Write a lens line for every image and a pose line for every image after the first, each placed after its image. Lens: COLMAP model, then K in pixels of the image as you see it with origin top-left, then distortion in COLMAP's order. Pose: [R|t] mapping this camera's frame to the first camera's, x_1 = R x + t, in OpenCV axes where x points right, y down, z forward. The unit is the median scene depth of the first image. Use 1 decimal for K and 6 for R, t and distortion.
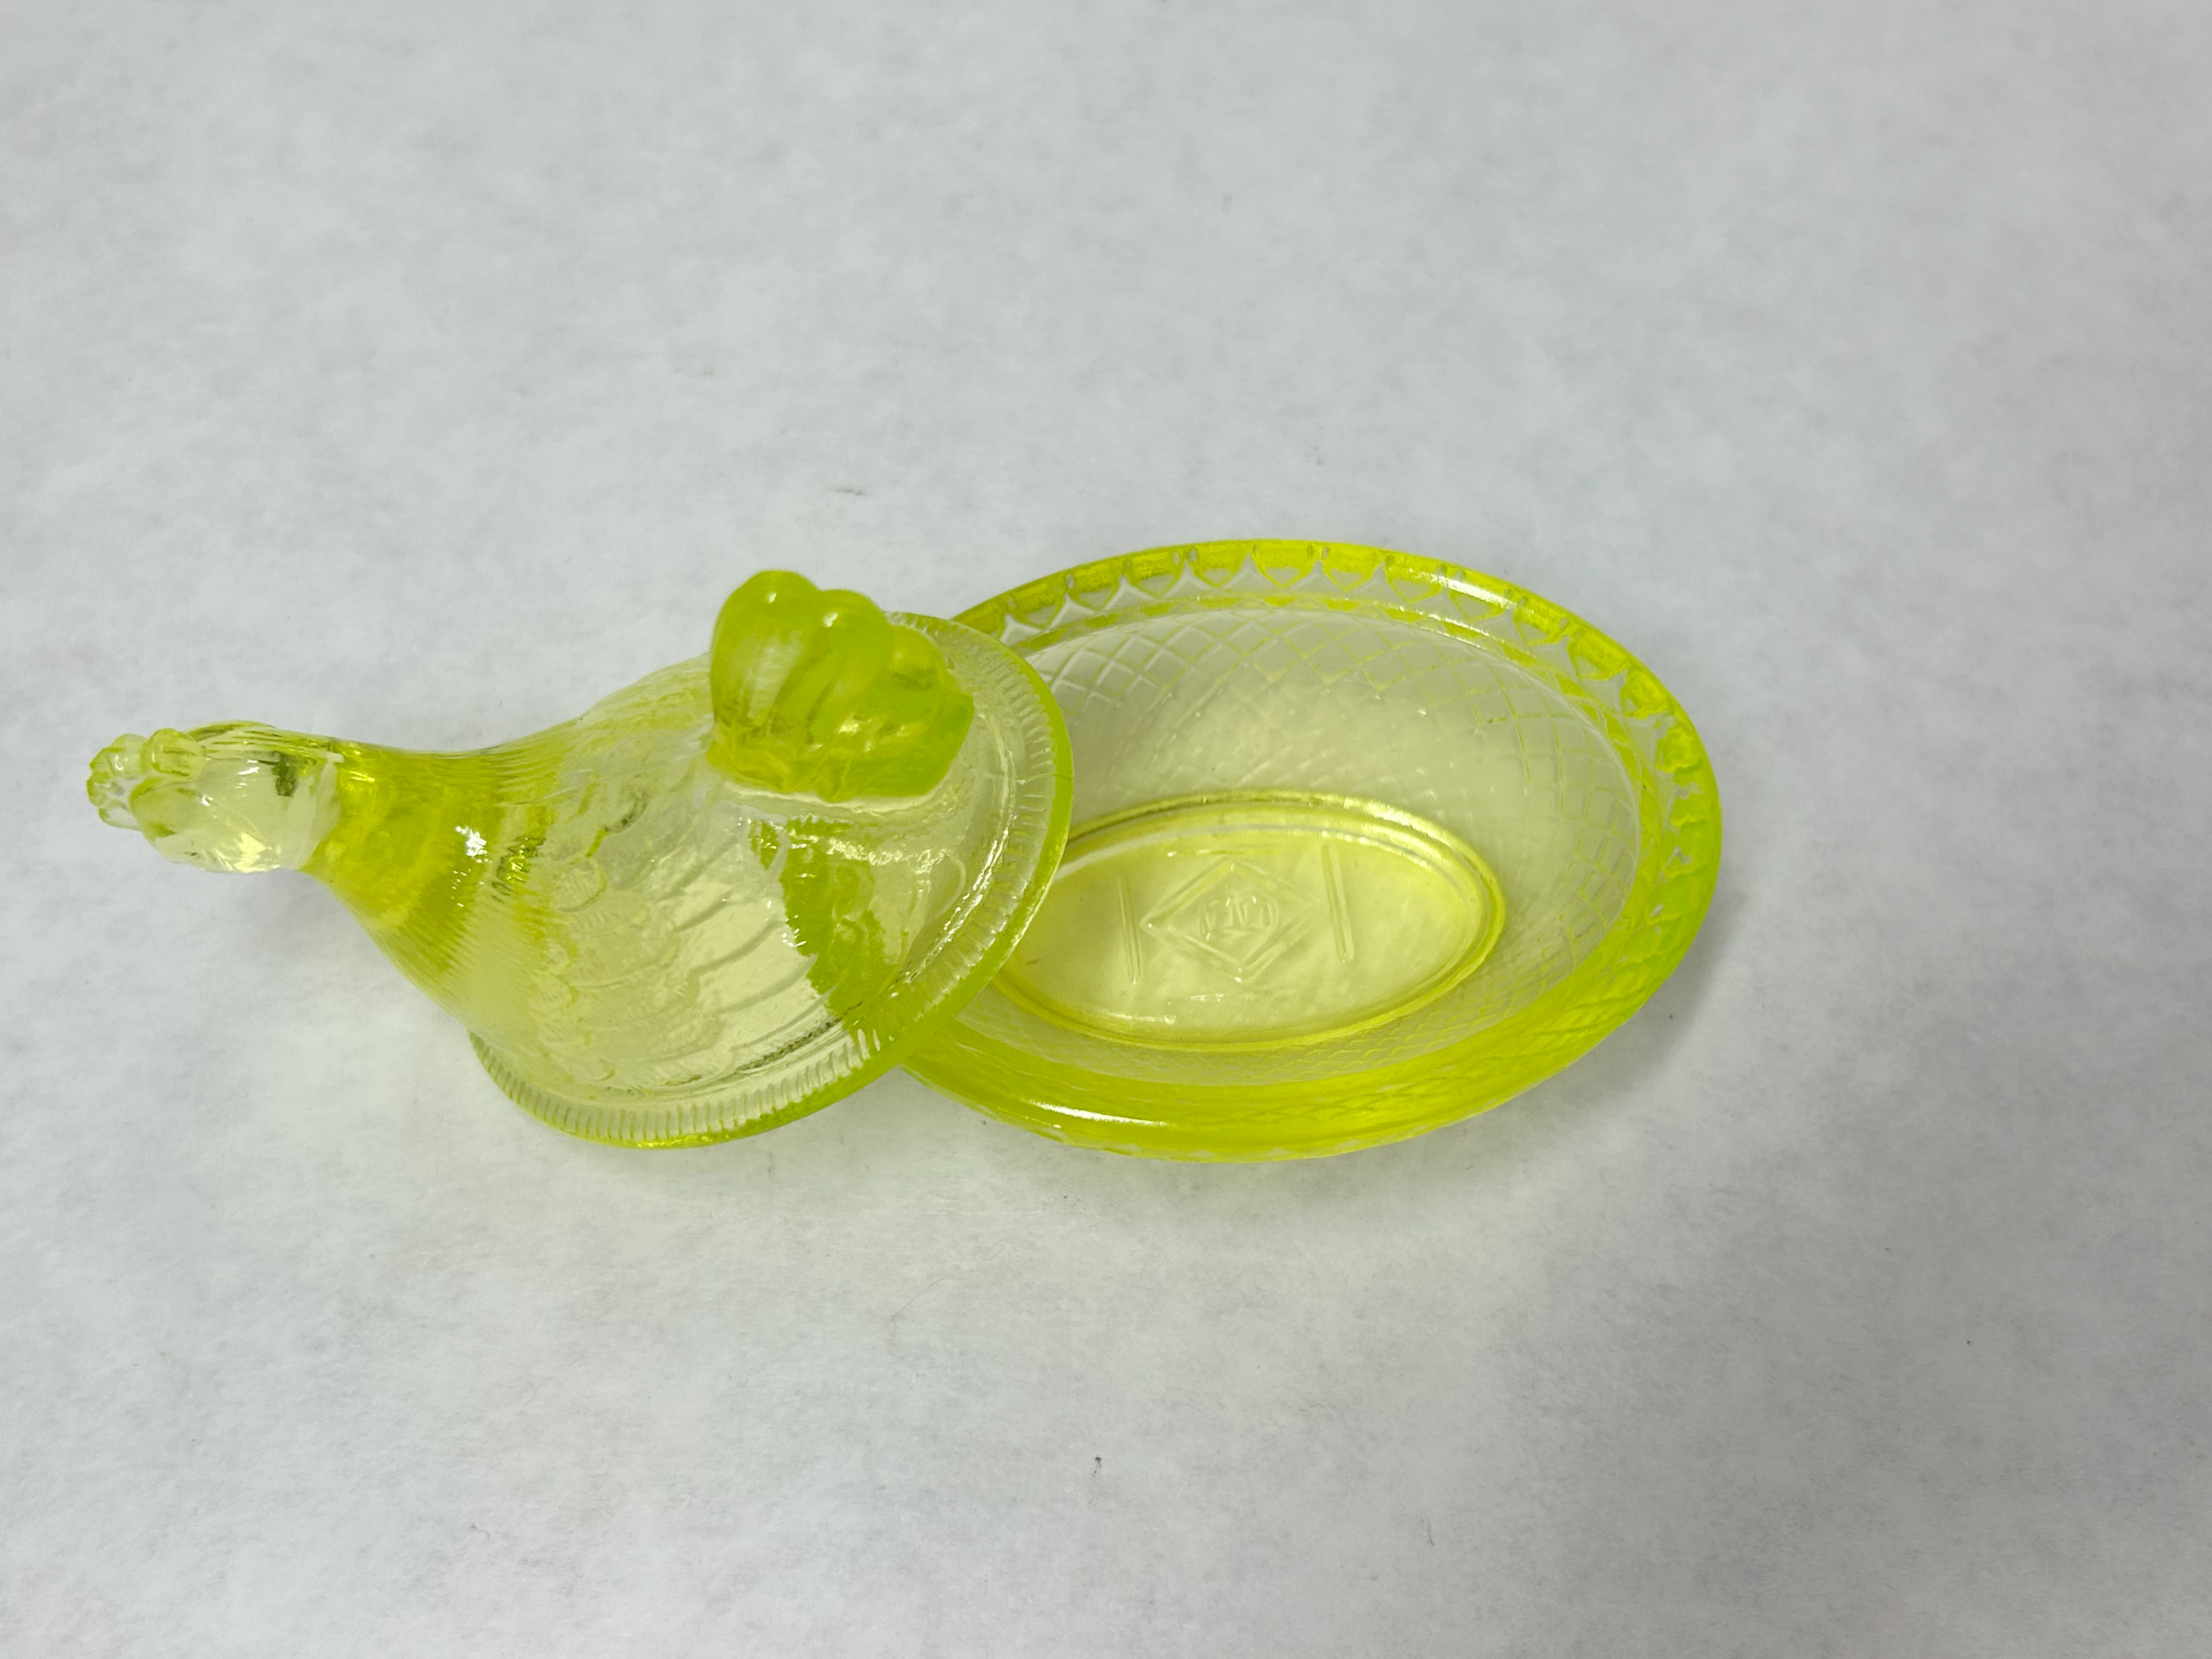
lens RADIAL K [[2322.6, 0, 1106.0], [0, 2322.6, 829.5], [0, 0, 1]] dist [0.308013, -1.819510]
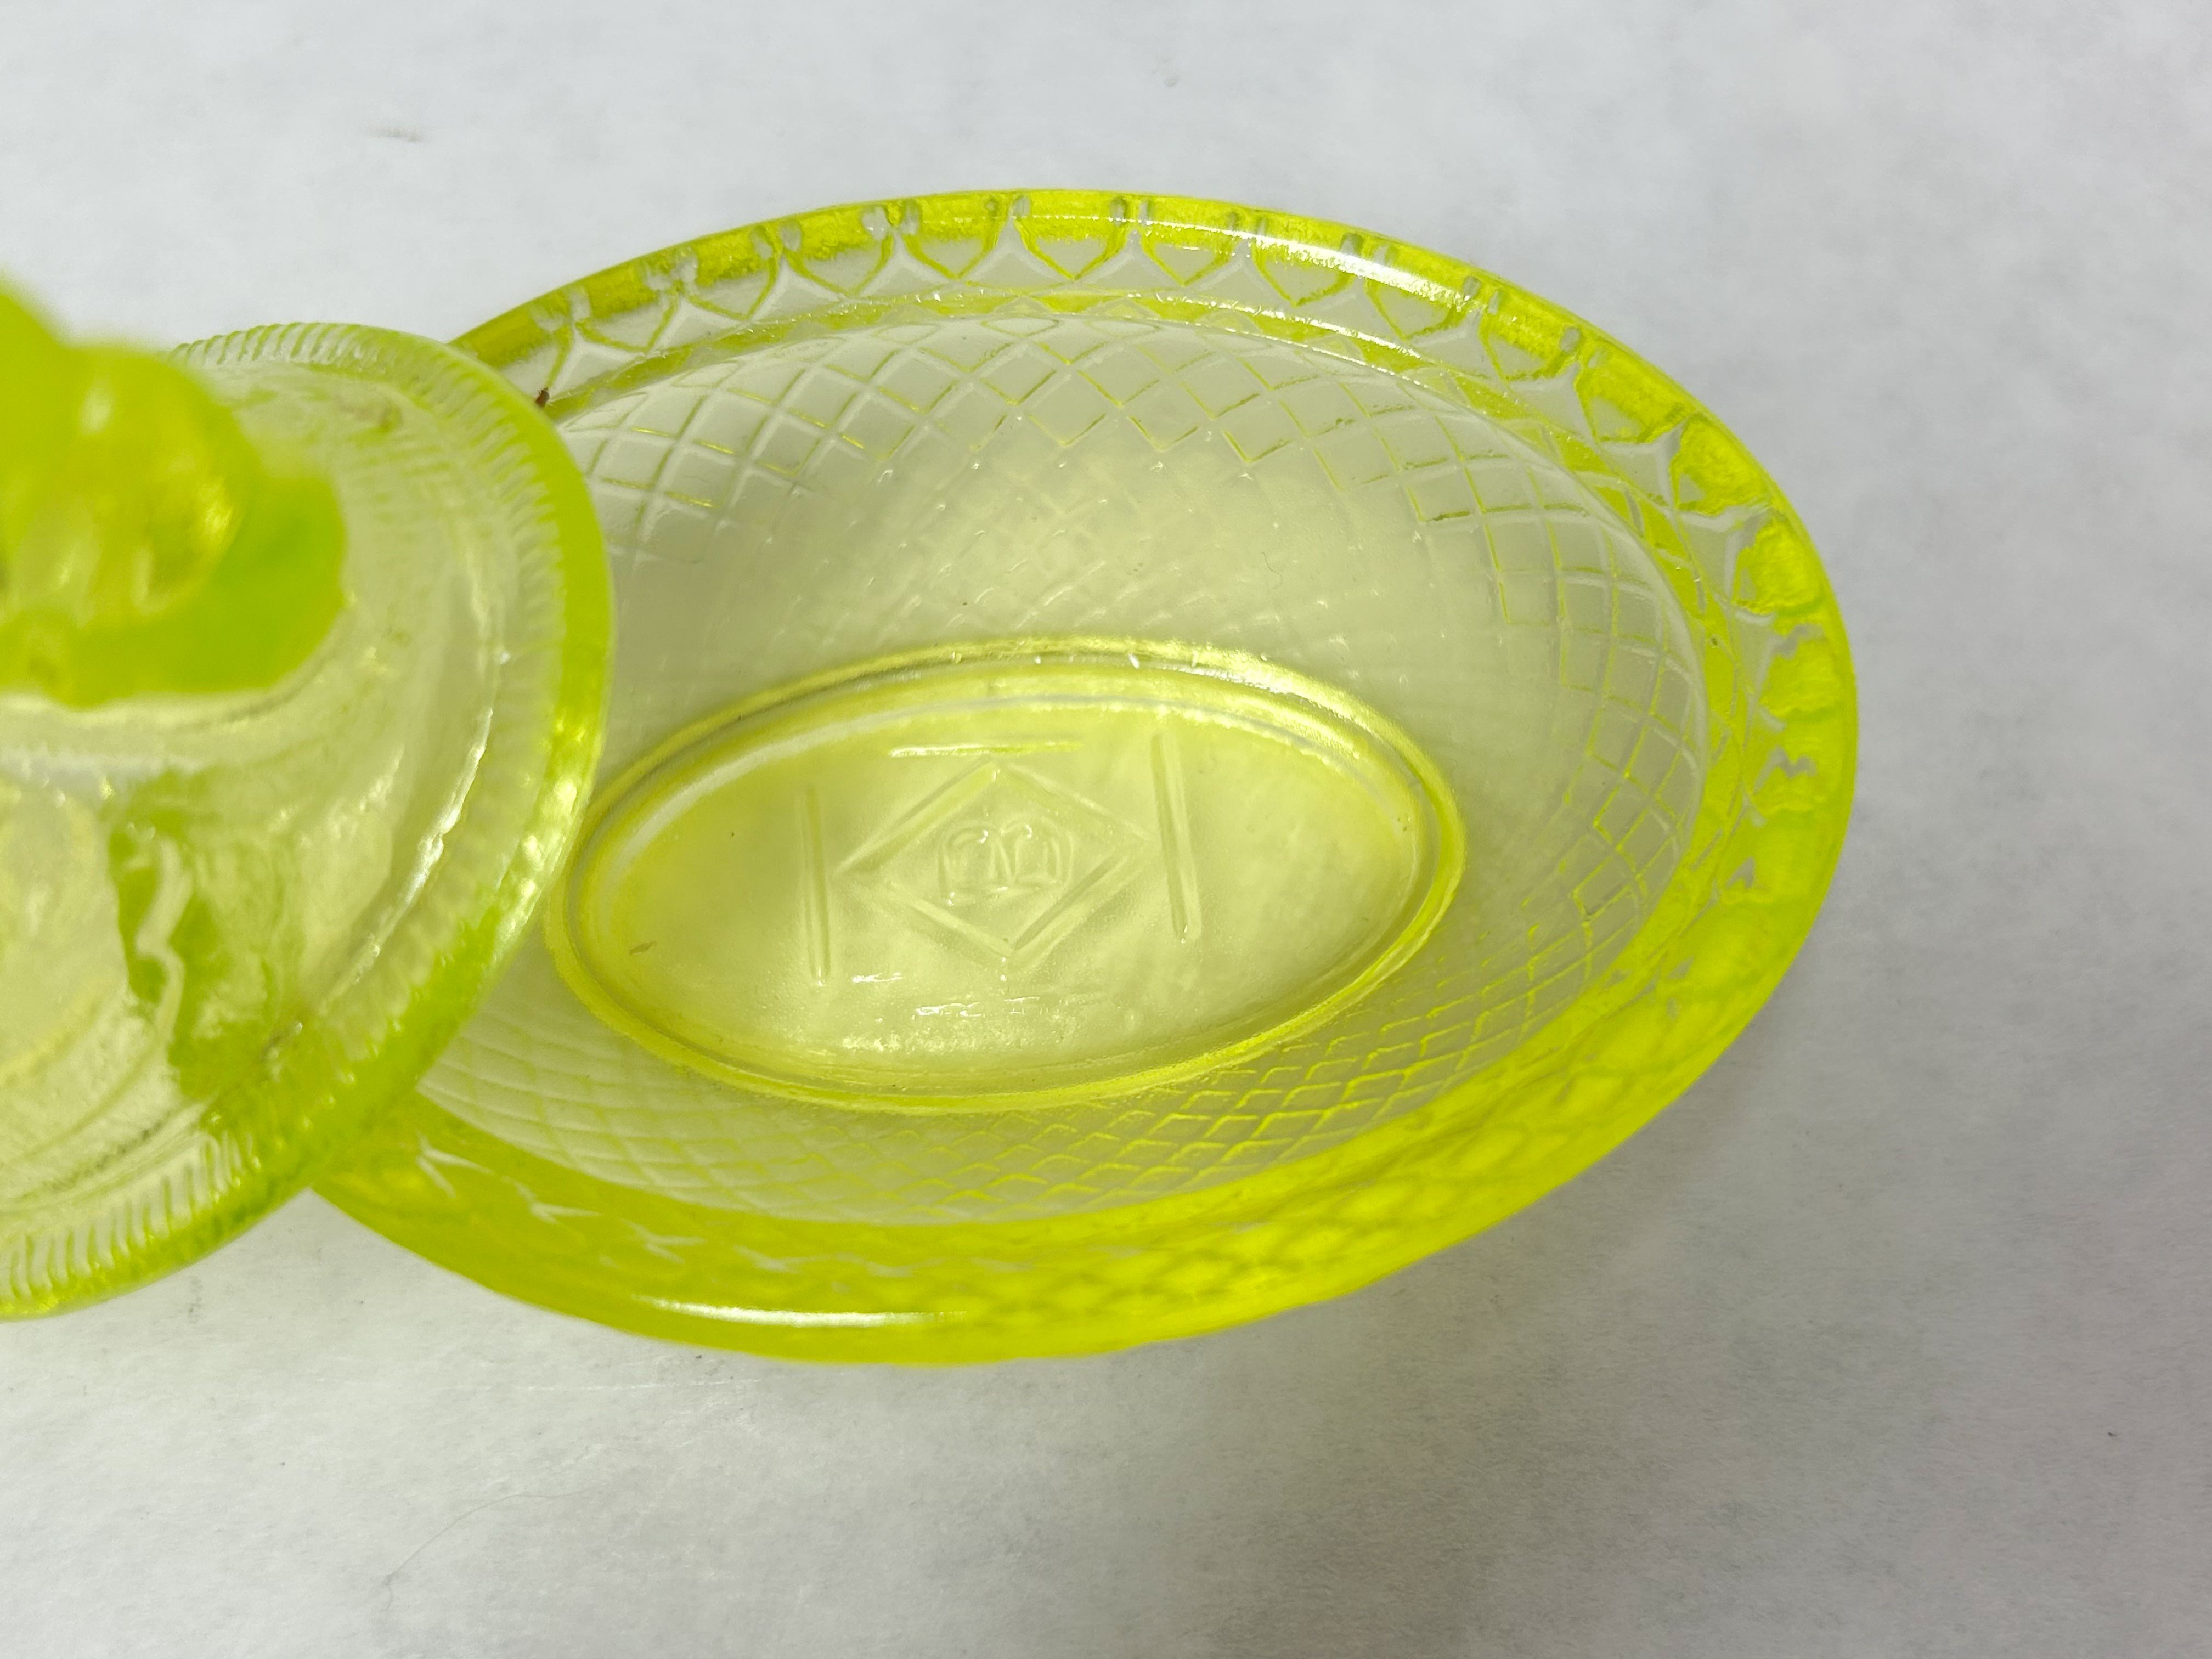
lens RADIAL K [[2527.8, 0, 1106.0], [0, 2527.8, 829.5], [0, 0, 1]] dist [0.149378, -0.813910]
pose [[0.999759, -0.008893, 0.020092, 0.068882], [0.007033, 0.995842, 0.090828, -0.027006], [-0.020816, -0.090665, 0.995664, 0.374534]]
